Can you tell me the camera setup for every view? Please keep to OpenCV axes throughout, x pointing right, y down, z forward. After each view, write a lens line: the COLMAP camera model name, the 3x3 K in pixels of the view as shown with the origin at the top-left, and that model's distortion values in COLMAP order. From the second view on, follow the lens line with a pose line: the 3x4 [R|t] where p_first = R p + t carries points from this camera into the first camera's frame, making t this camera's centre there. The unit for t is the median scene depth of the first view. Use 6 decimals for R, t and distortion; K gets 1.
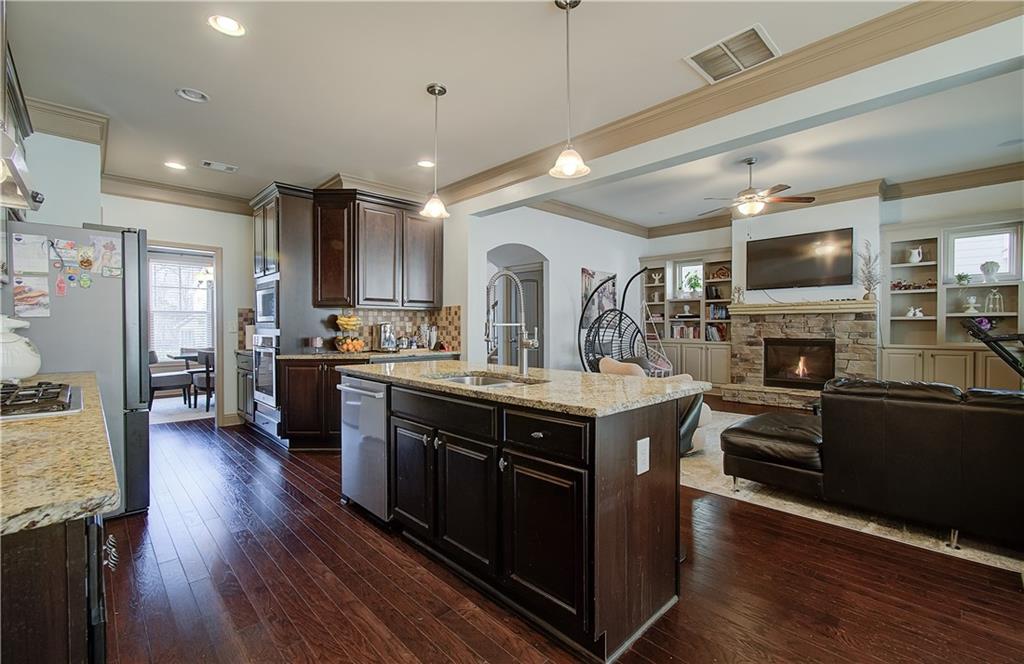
lens RADIAL K [[449.2, 0, 517.8], [0, 449.2, 330.0], [0, 0, 1]] dist [-0.000805, 0.004759]
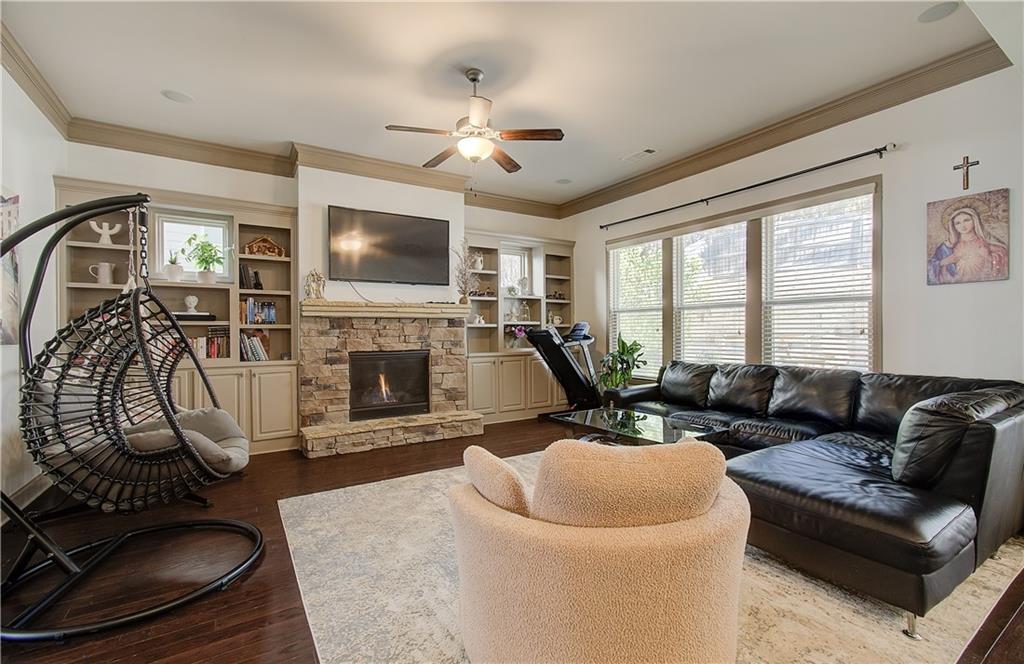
lens RADIAL K [[449.2, 0, 521.5], [0, 449.2, 327.9], [0, 0, 1]] dist [-0.000805, 0.004759]
pose [[0.194822, 0.006713, 0.980816, -0.092179], [0.013301, 0.999867, -0.009486, -0.010294], [-0.980748, 0.014894, 0.194706, 0.729708]]
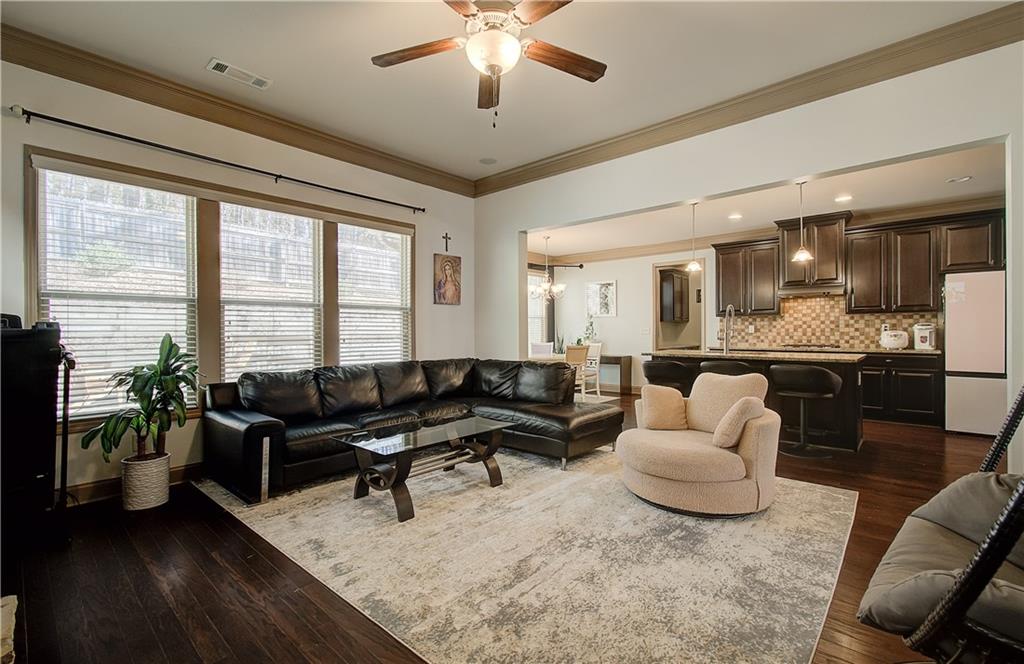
lens RADIAL K [[449.2, 0, 511.9], [0, 449.2, 331.8], [0, 0, 1]] dist [-0.000805, 0.004759]
pose [[-0.997894, 0.008168, -0.064356, 0.473717], [0.007285, 0.999876, 0.013938, -0.016180], [0.064461, 0.013439, -0.997830, 1.282523]]
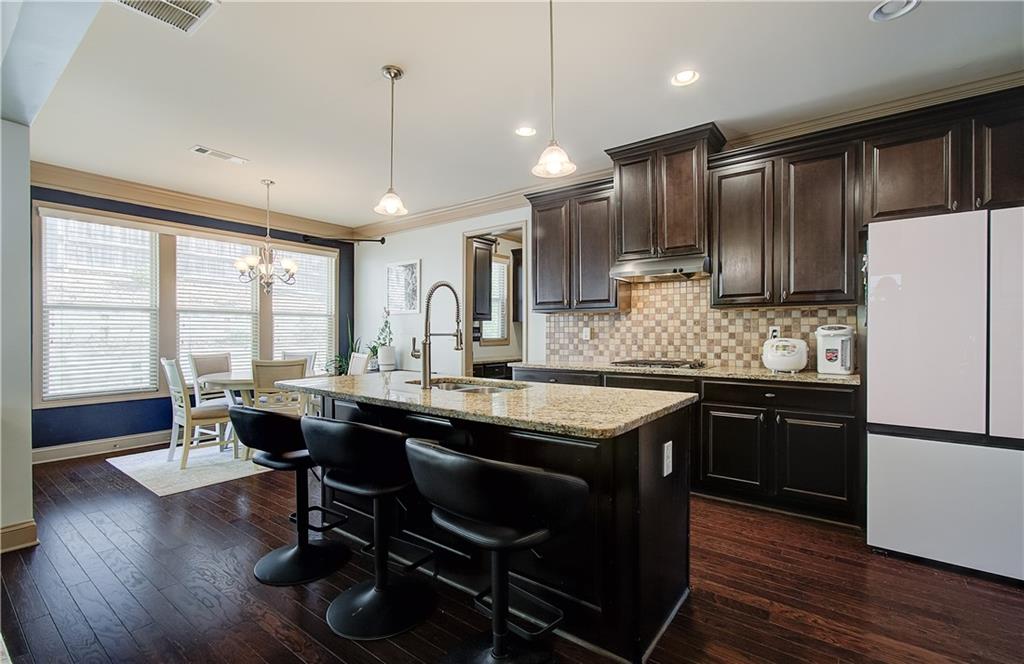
lens RADIAL K [[449.2, 0, 522.3], [0, 449.2, 335.0], [0, 0, 1]] dist [-0.000805, 0.004759]
pose [[-0.985557, 0.004837, -0.169275, -0.019052], [0.002394, 0.999890, 0.014636, -0.011106], [0.169327, 0.014020, -0.985460, 0.835882]]
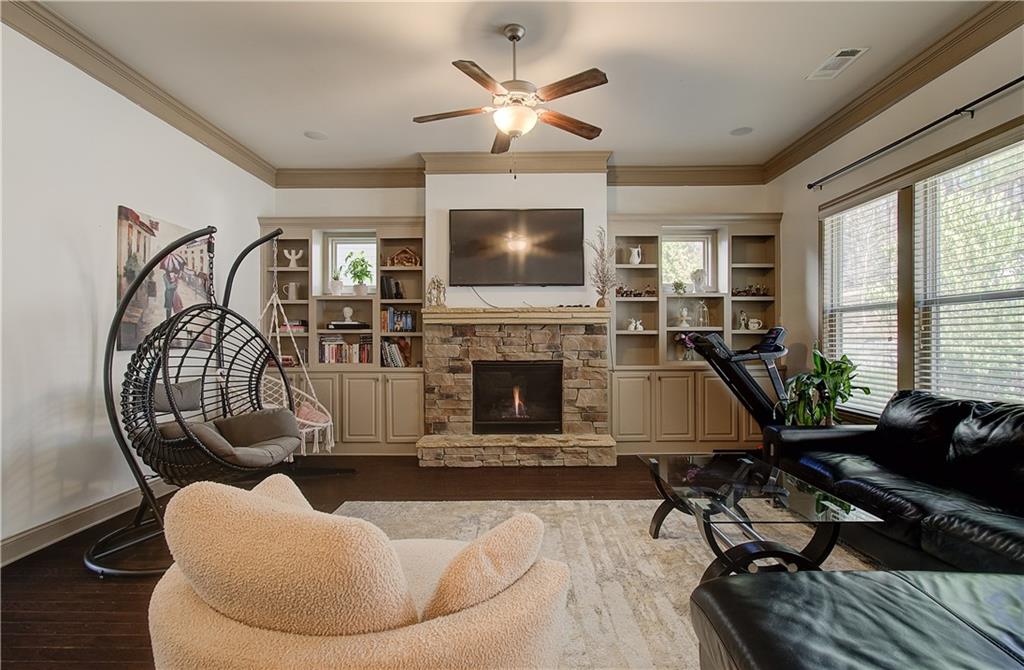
lens RADIAL K [[504.8, 0, 523.2], [0, 504.8, 331.4], [0, 0, 1]] dist [0.003603, 0.005655]
pose [[0.697430, 0.010305, 0.716578, 0.083556], [0.007640, 0.999733, -0.021813, -0.009735], [-0.716612, 0.020687, 0.697165, 0.518963]]
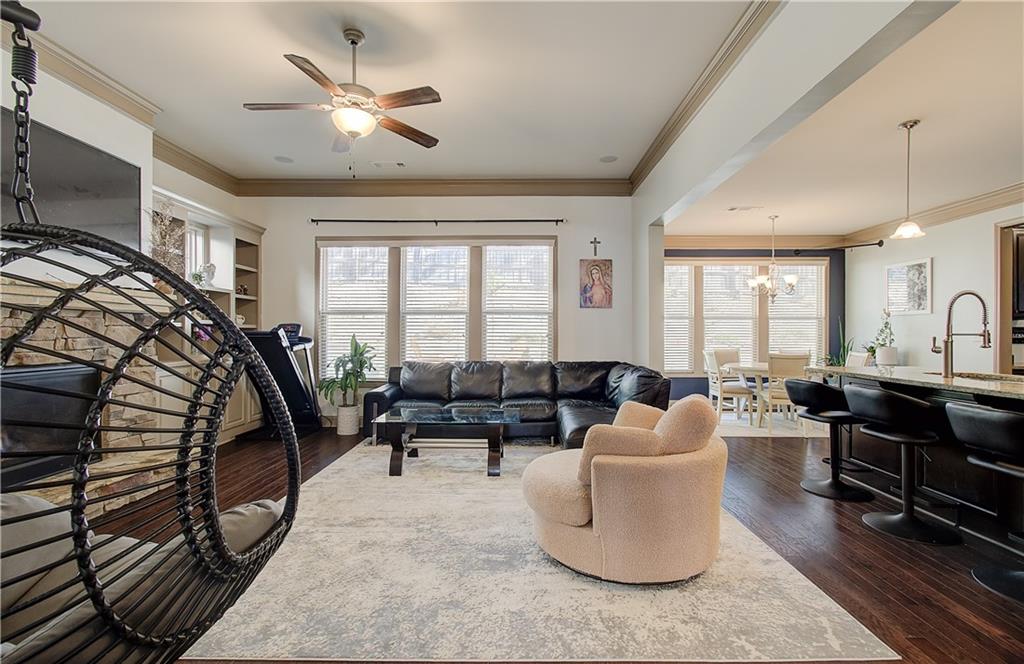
lens RADIAL K [[449.2, 0, 511.8], [0, 449.2, 328.5], [0, 0, 1]] dist [-0.000805, 0.004759]
pose [[-0.704854, 0.009068, 0.709295, -0.016110], [0.005659, 0.999958, -0.007160, -0.011493], [-0.709330, -0.001033, -0.704875, 1.126950]]
